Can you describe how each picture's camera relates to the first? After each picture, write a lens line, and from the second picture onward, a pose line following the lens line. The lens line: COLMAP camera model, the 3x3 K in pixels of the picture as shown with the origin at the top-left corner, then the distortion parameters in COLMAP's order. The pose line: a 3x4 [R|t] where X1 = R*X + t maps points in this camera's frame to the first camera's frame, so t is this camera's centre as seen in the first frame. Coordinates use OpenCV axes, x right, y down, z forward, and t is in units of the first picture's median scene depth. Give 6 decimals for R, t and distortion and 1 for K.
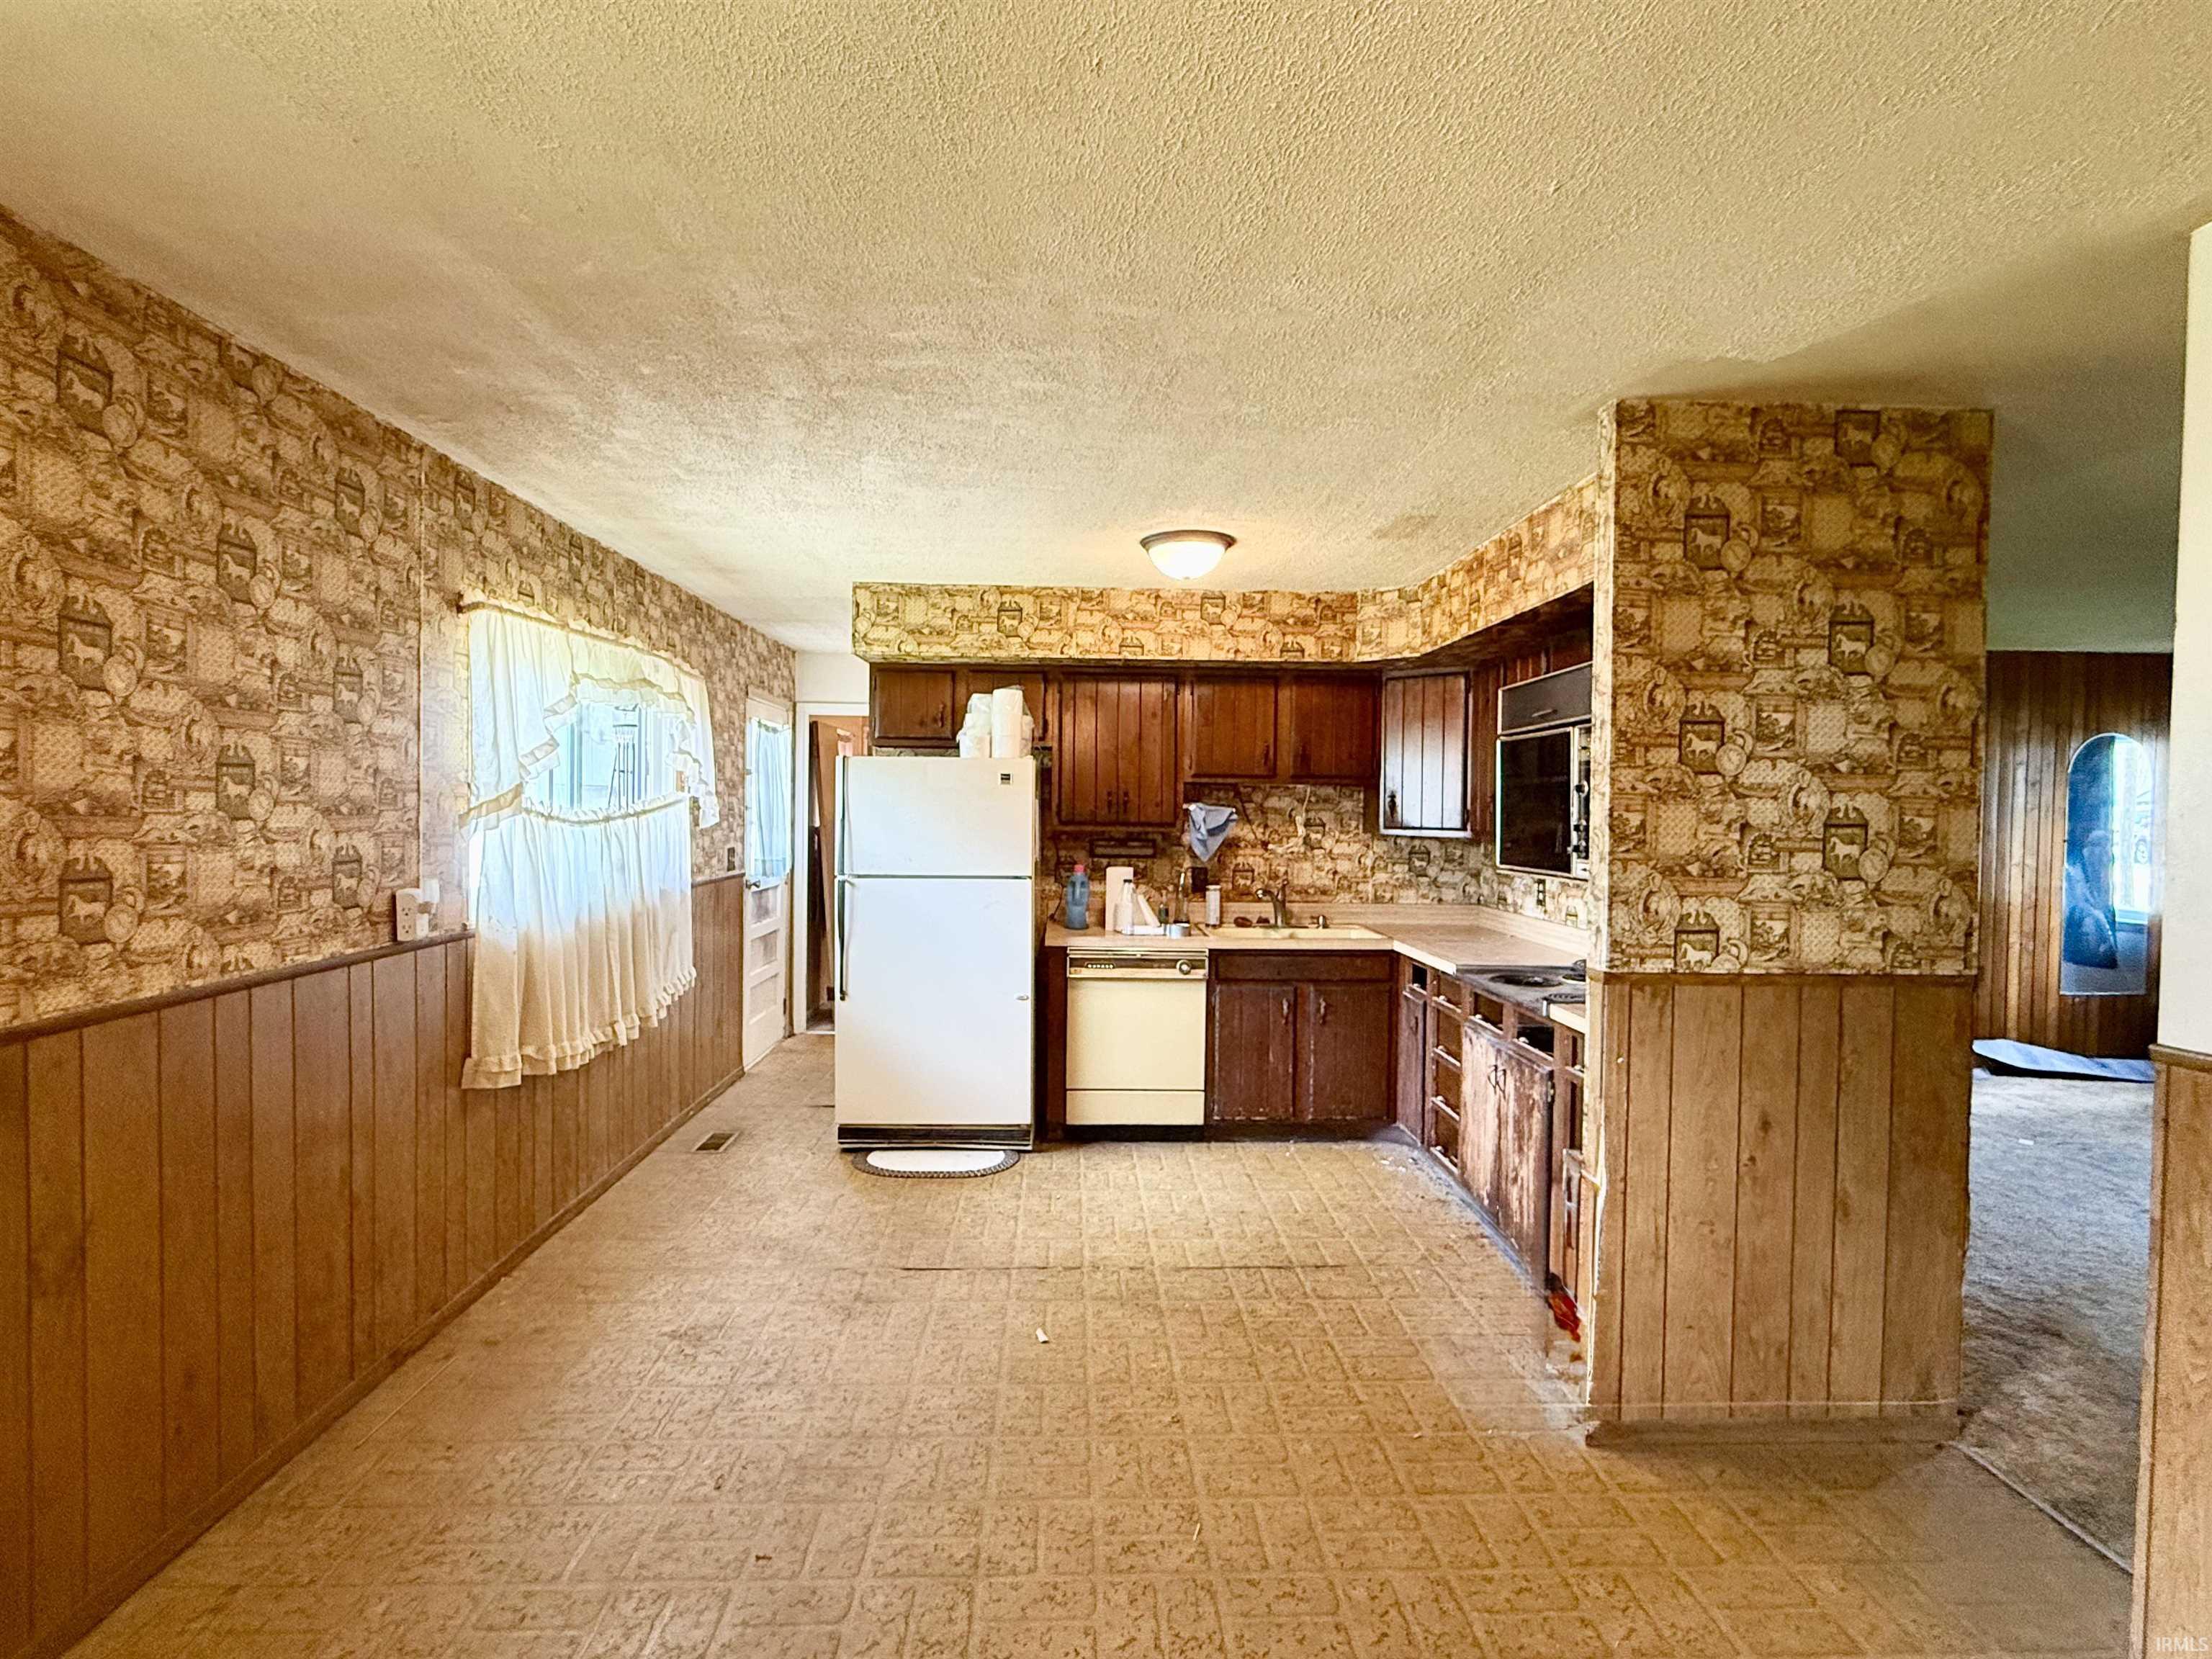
lens RADIAL K [[1071.7, 0, 1106.0], [0, 1071.7, 829.5], [0, 0, 1]] dist [0.000308, -0.000331]
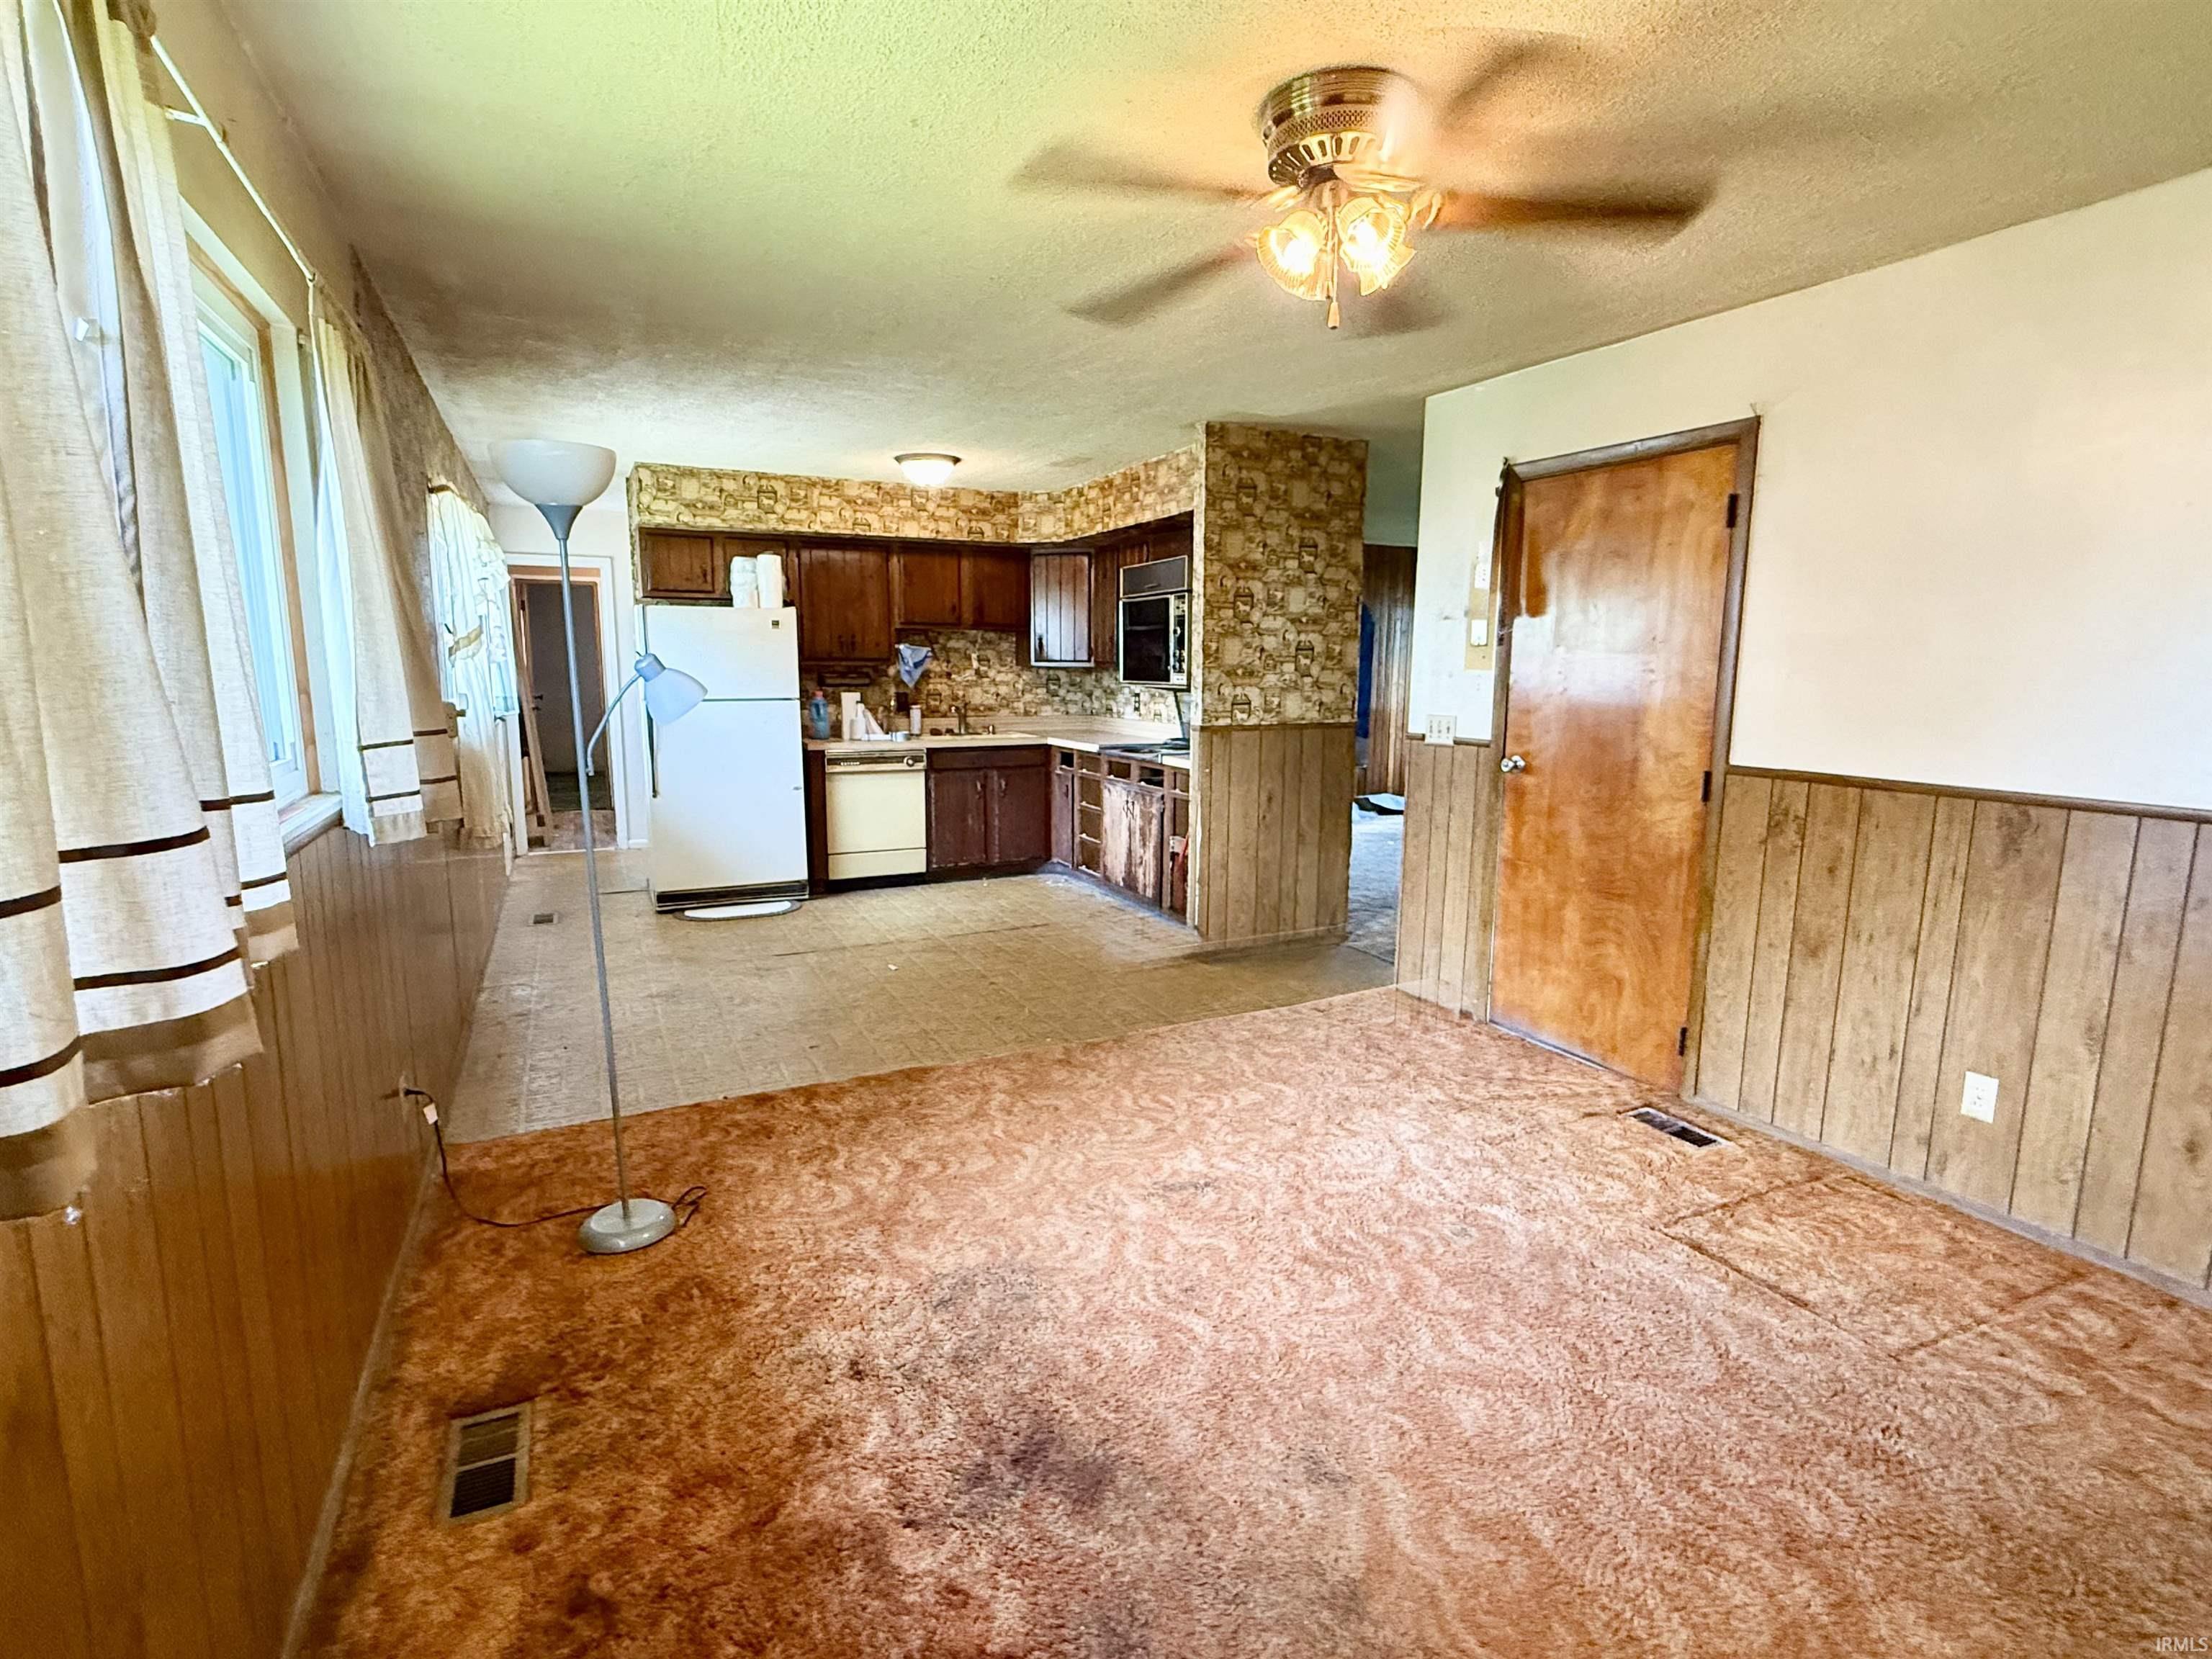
lens RADIAL K [[1071.7, 0, 1106.0], [0, 1071.7, 829.5], [0, 0, 1]] dist [0.000308, -0.000331]
pose [[0.911686, -0.070762, 0.404749, -0.270418], [0.015033, 0.990144, 0.139245, 0.025136], [-0.410613, -0.120863, 0.903764, -0.391126]]
